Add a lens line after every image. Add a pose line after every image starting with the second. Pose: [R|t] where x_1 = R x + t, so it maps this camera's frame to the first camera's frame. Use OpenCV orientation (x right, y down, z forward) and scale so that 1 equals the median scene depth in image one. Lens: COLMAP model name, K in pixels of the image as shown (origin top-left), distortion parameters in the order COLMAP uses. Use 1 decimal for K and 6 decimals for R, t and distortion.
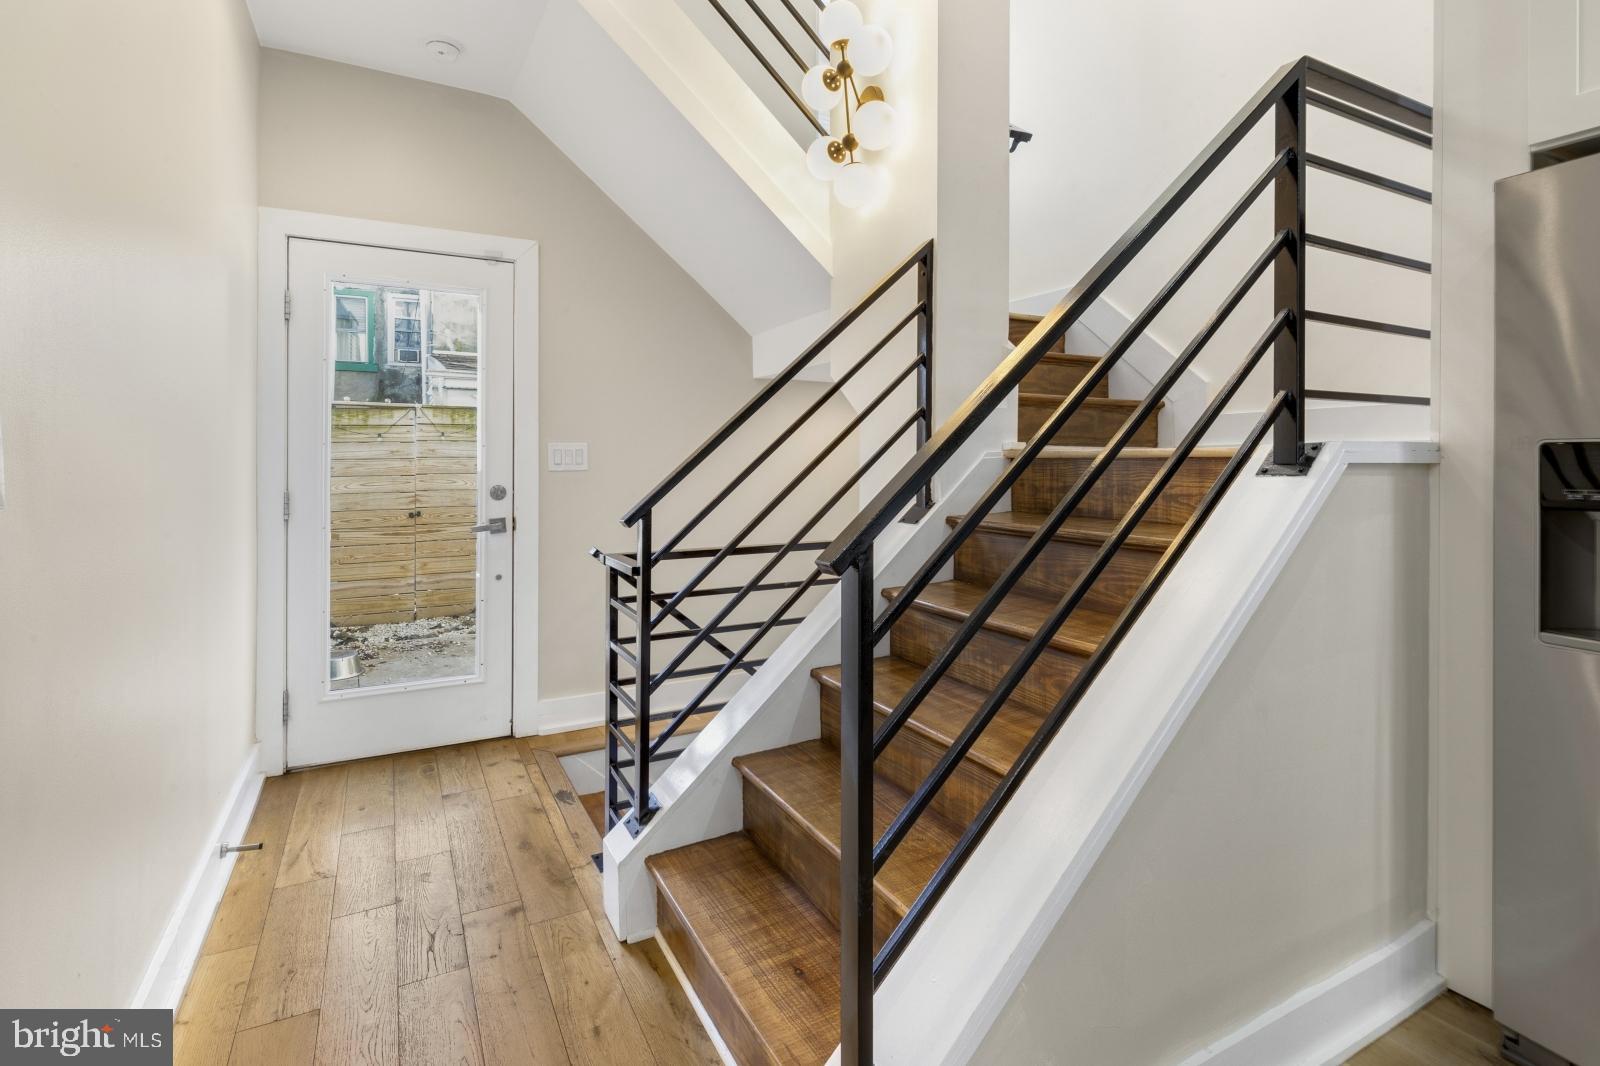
lens RADIAL K [[762.8, 0, 793.9], [0, 762.8, 455.4], [0, 0, 1]] dist [-0.001266, 0.000243]
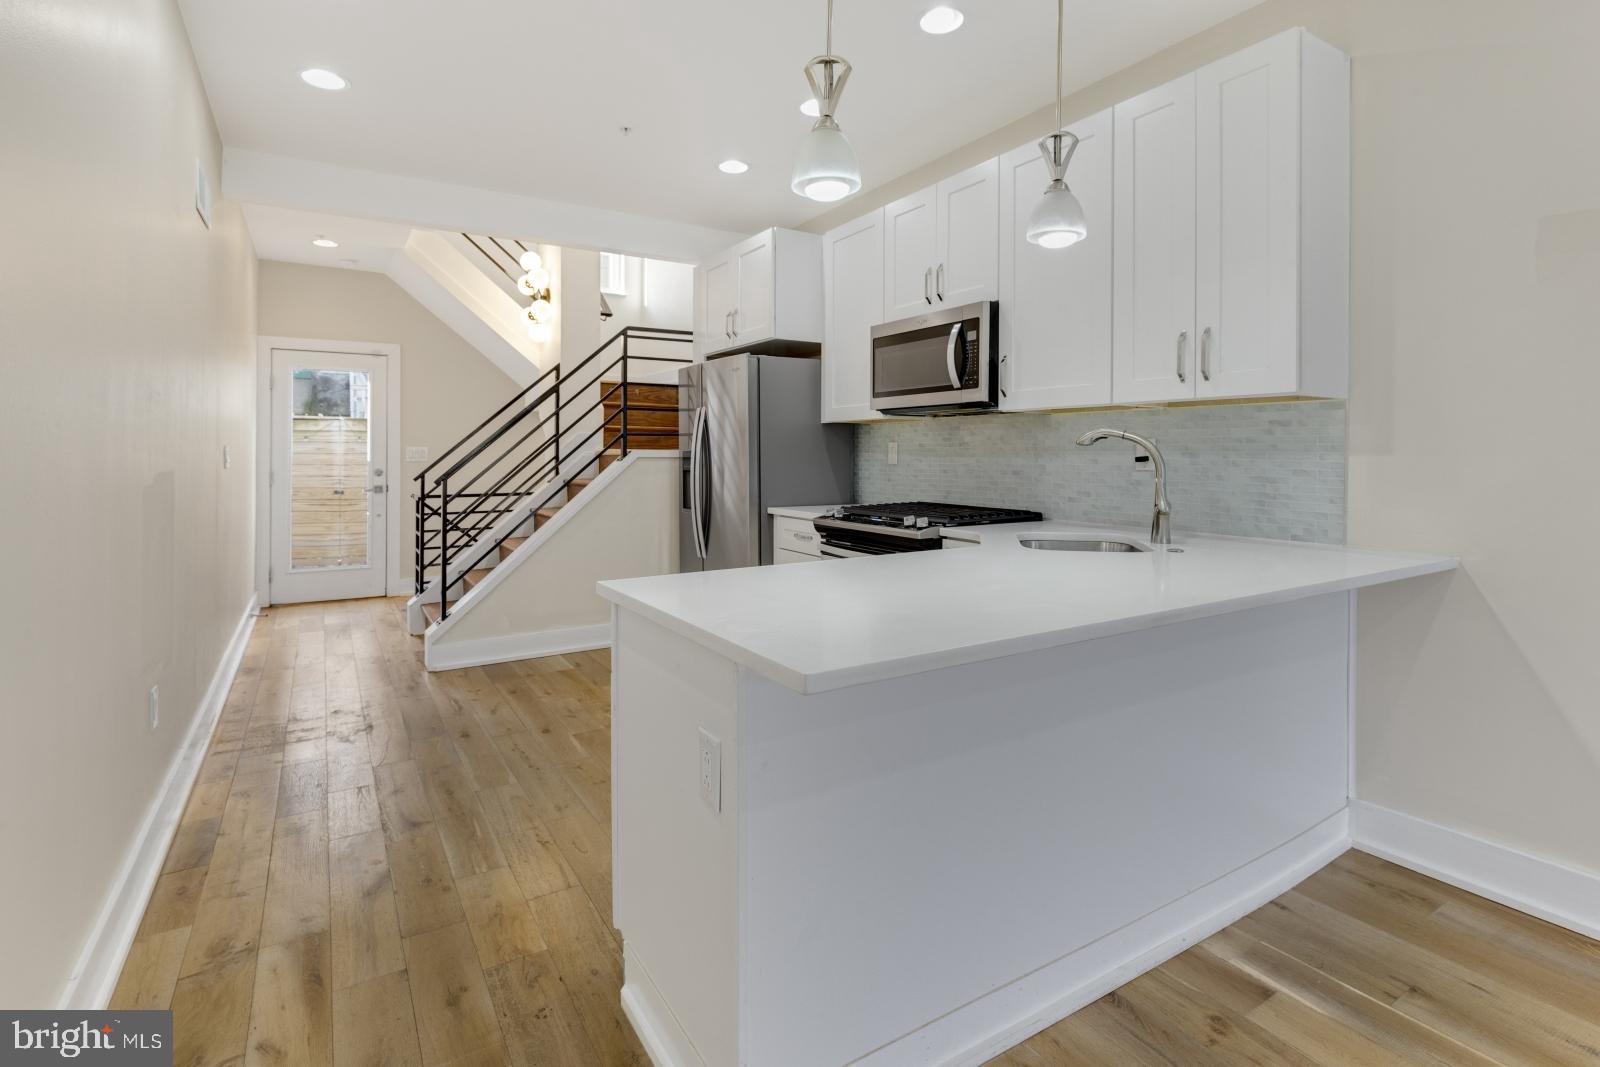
lens RADIAL K [[768.8, 0, 797.8], [0, 768.8, 452.6], [0, 0, 1]] dist [-0.012970, -0.001000]
pose [[0.997597, 0.002280, 0.069246, 0.558509], [-0.002375, 0.999996, 0.001295, -0.007605], [-0.069242, -0.001456, 0.997599, -1.053173]]
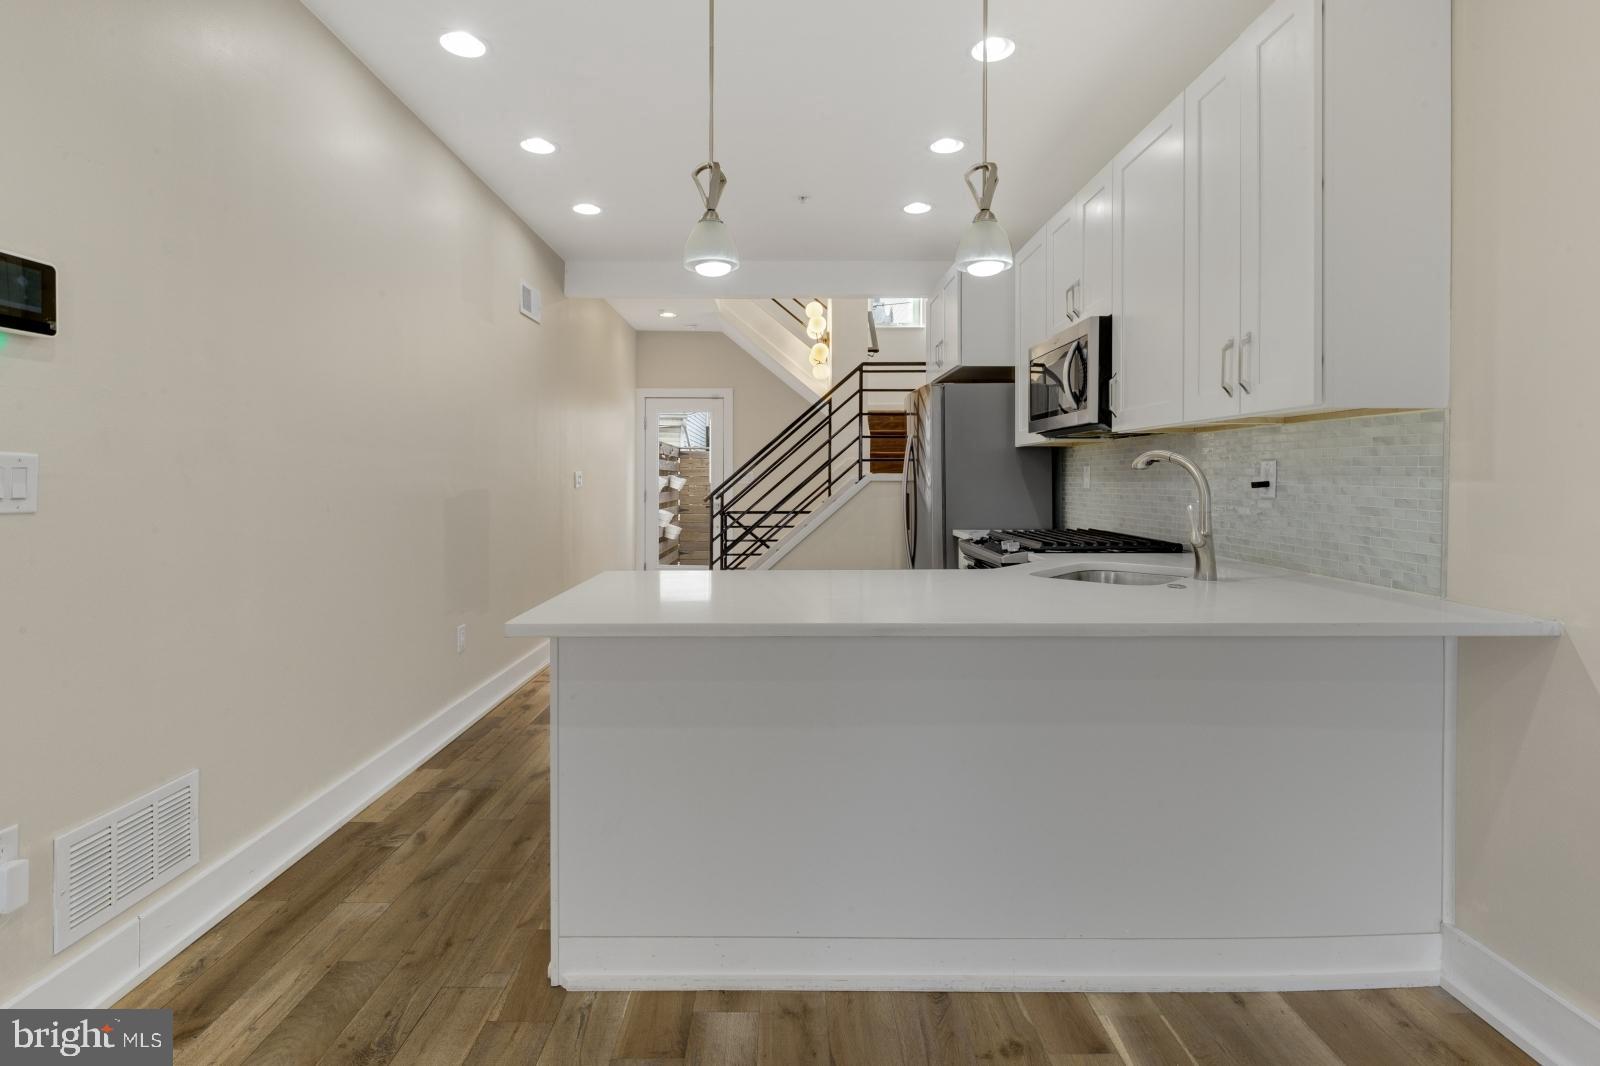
lens RADIAL K [[775.9, 0, 790.2], [0, 775.9, 468.8], [0, 0, 1]] dist [-0.023001, -0.000362]
pose [[0.883830, -0.002699, -0.467800, 0.980264], [-0.000464, 0.999978, -0.006645, -0.010460], [0.467807, 0.006090, 0.883810, -1.088031]]
